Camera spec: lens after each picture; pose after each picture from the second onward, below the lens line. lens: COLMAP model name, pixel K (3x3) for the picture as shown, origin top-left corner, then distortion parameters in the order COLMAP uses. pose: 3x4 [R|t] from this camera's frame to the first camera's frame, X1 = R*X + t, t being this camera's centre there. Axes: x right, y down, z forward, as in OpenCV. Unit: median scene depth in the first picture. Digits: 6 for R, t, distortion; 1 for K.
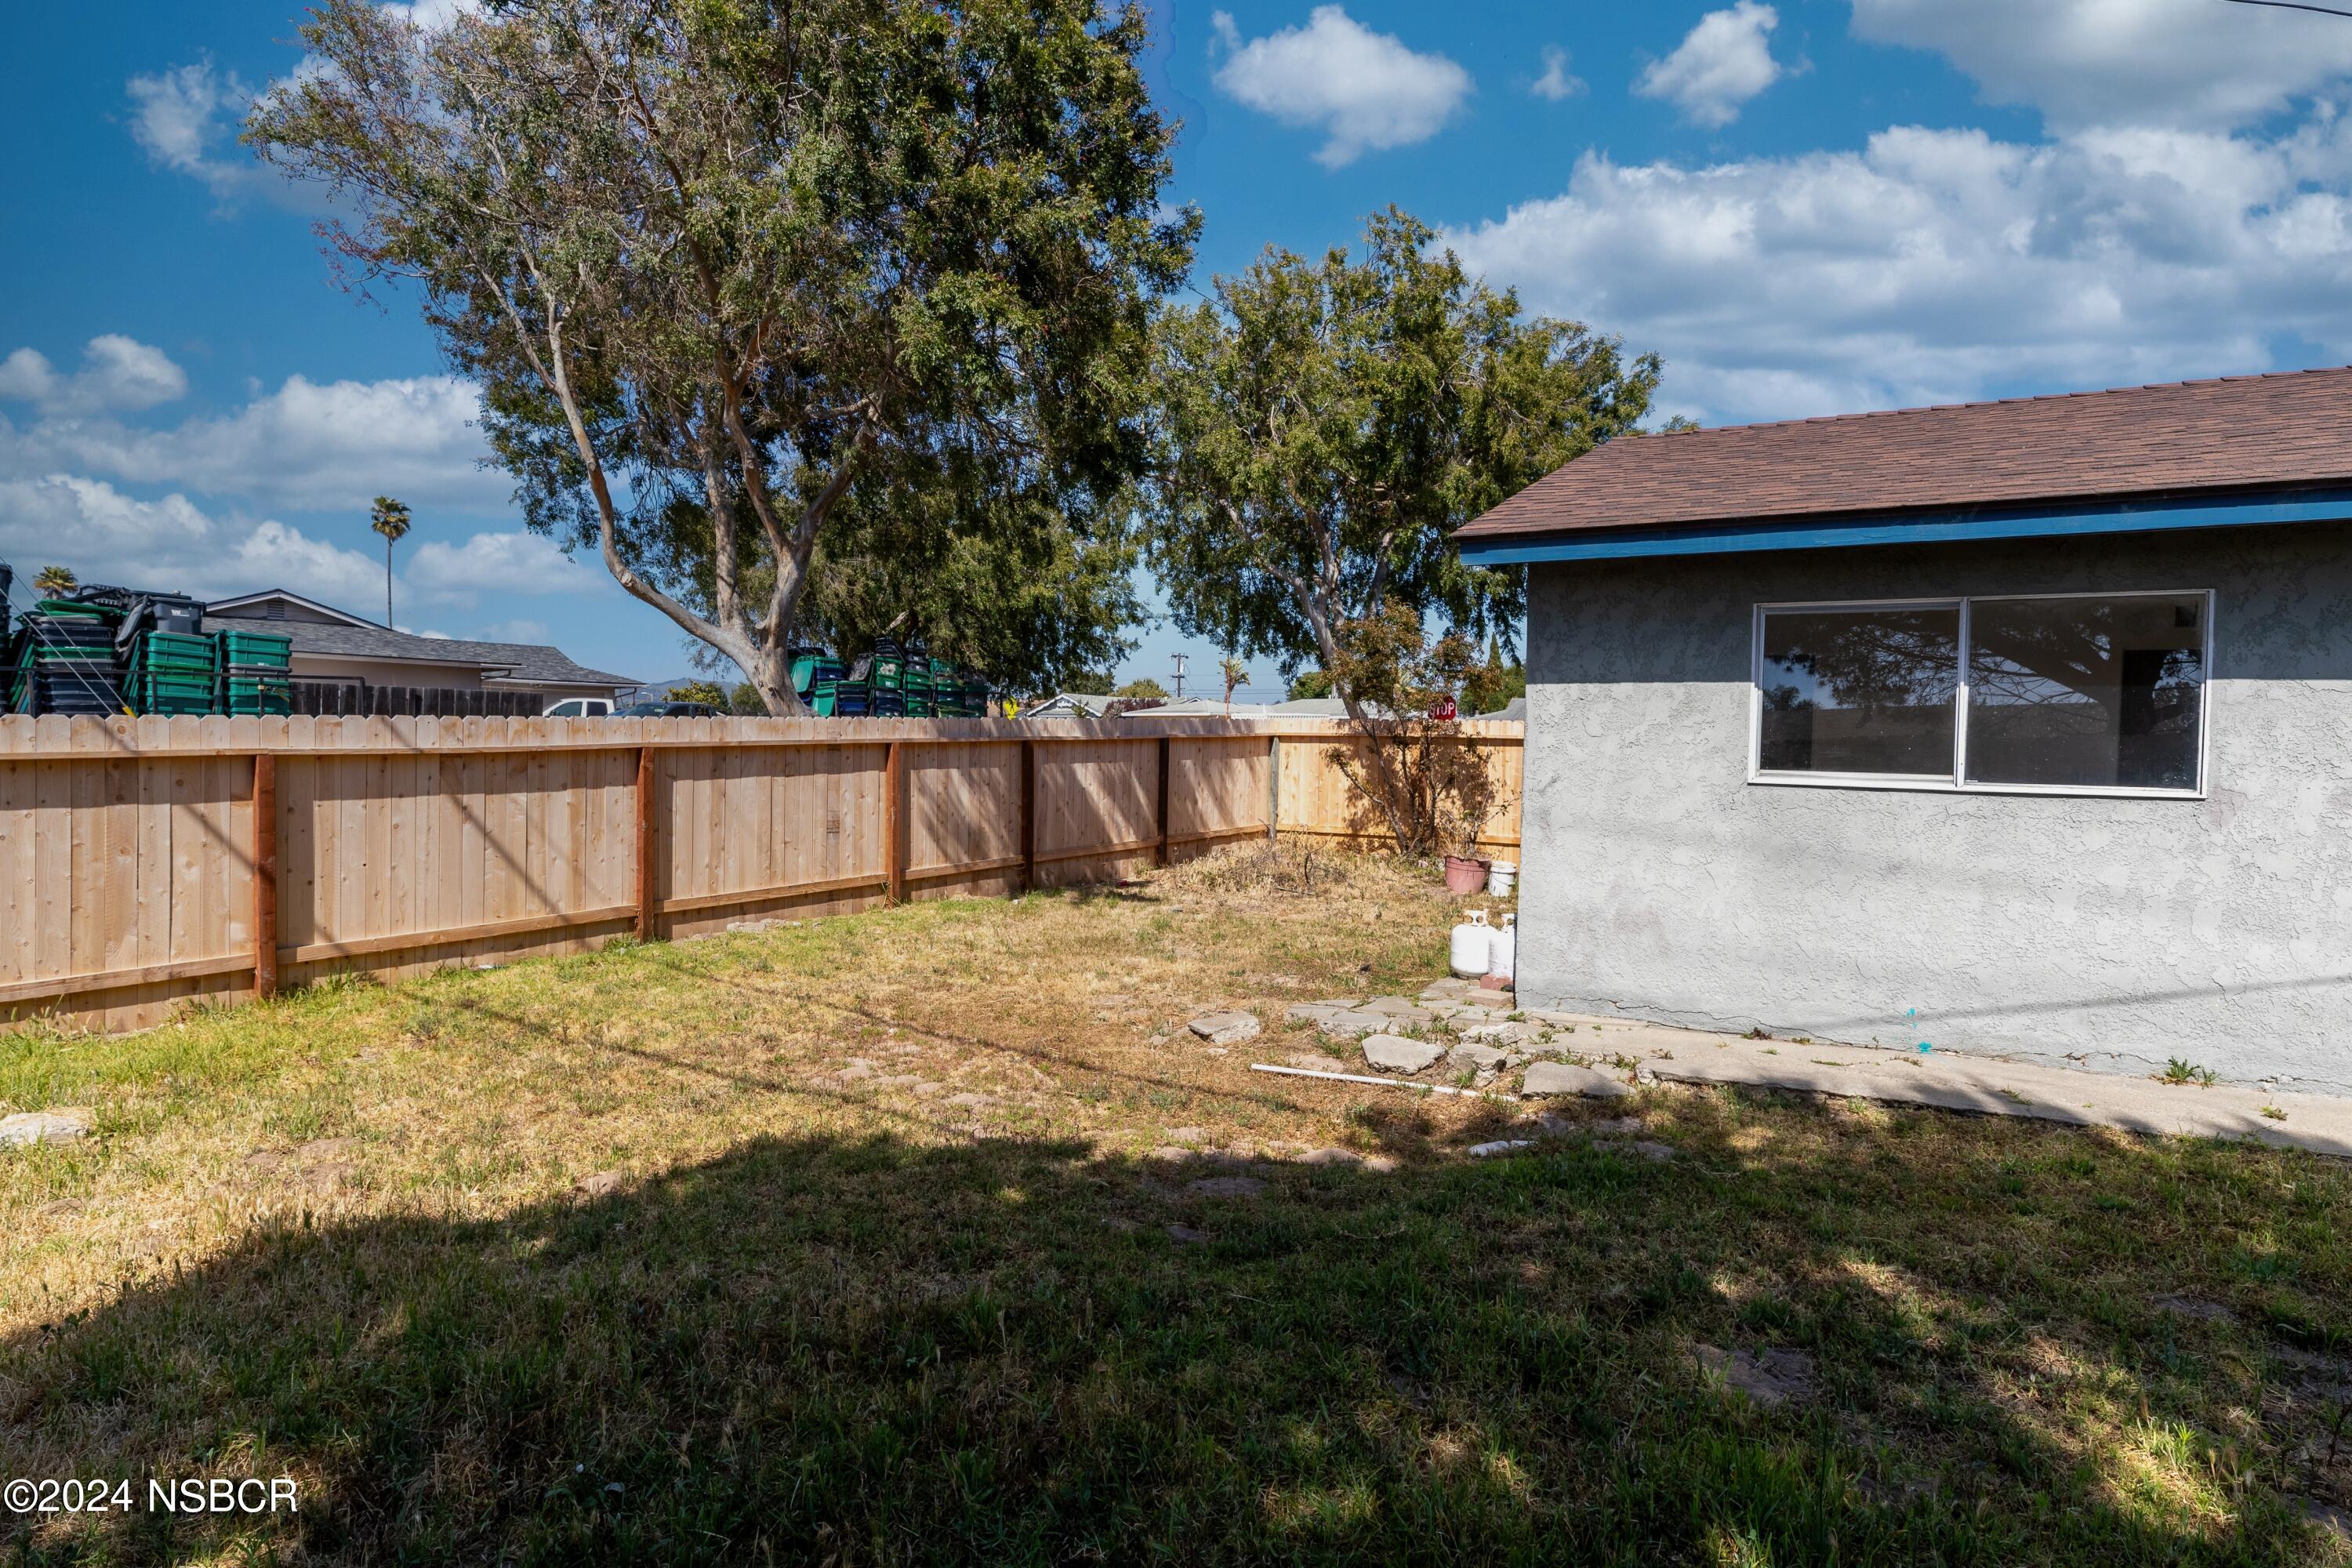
lens RADIAL K [[1235.3, 0, 1176.0], [0, 1235.3, 784.0], [0, 0, 1]] dist [-0.002209, 0.001358]
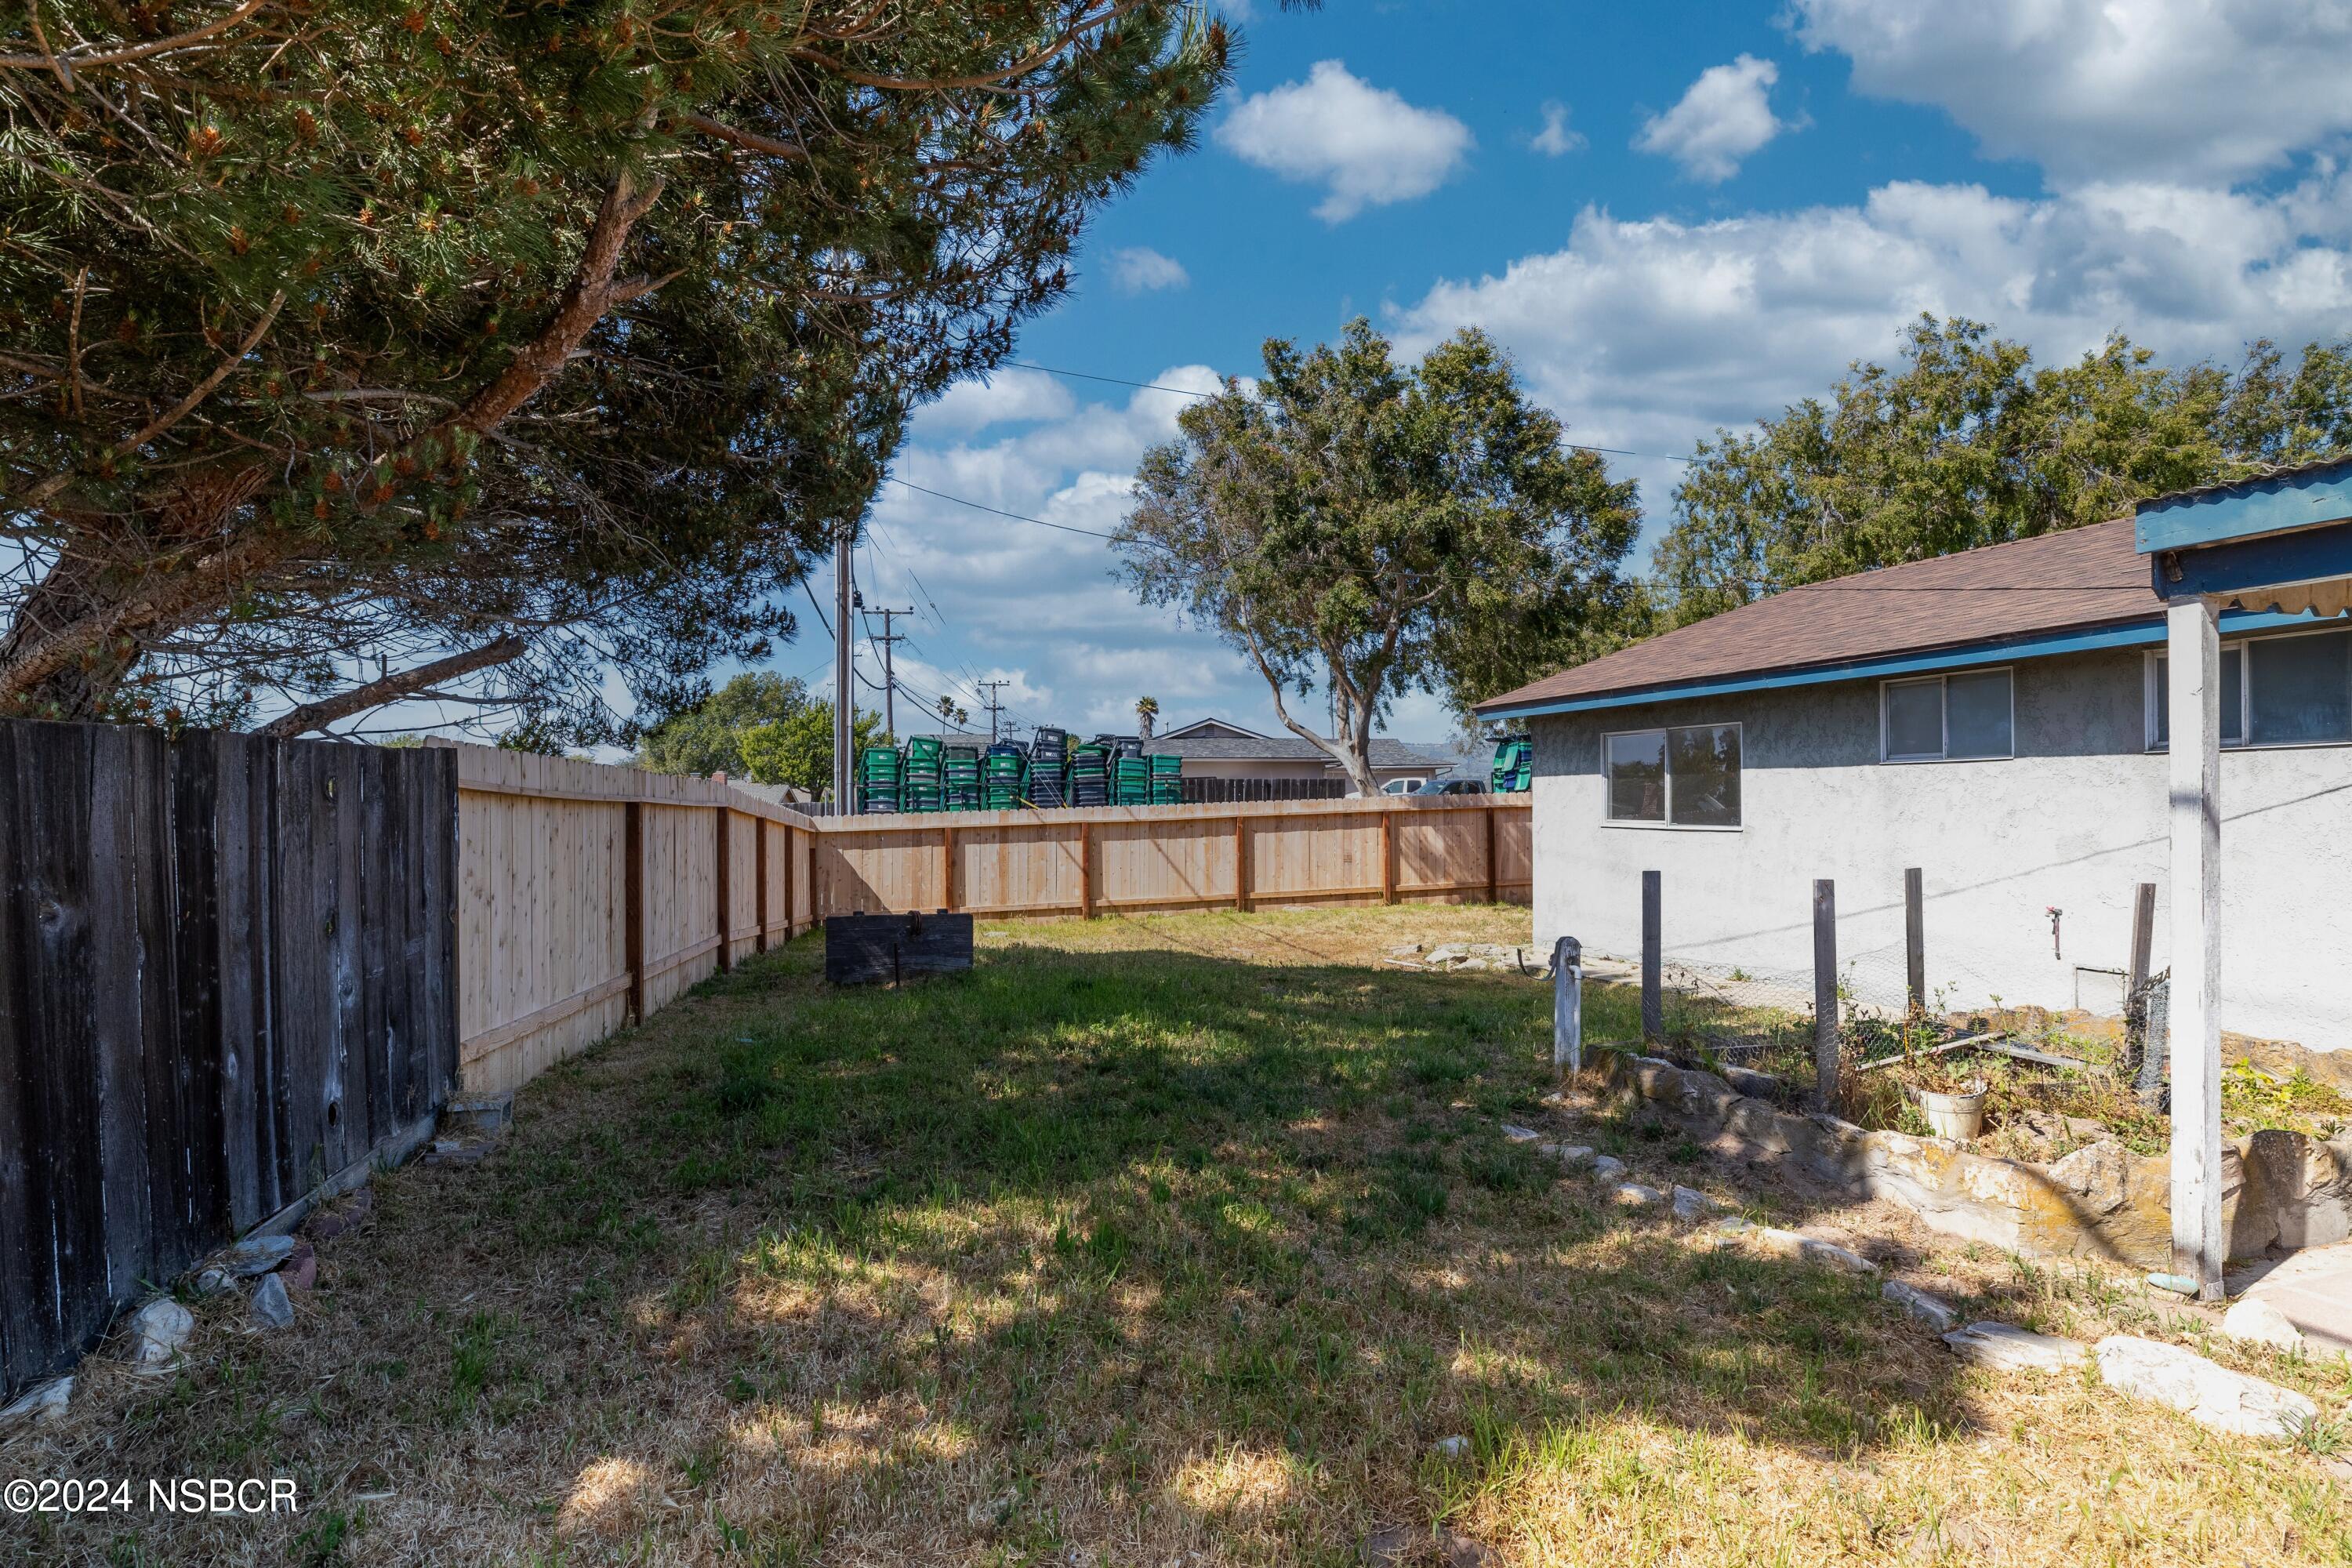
lens RADIAL K [[1315.9, 0, 1112.8], [0, 1315.9, 757.6], [0, 0, 1]] dist [0.003395, -0.000324]
pose [[0.704215, -0.048719, -0.708313, 1.587955], [-0.001930, 0.997508, -0.070528, 0.043620], [0.709984, 0.051034, 0.702366, -1.123136]]
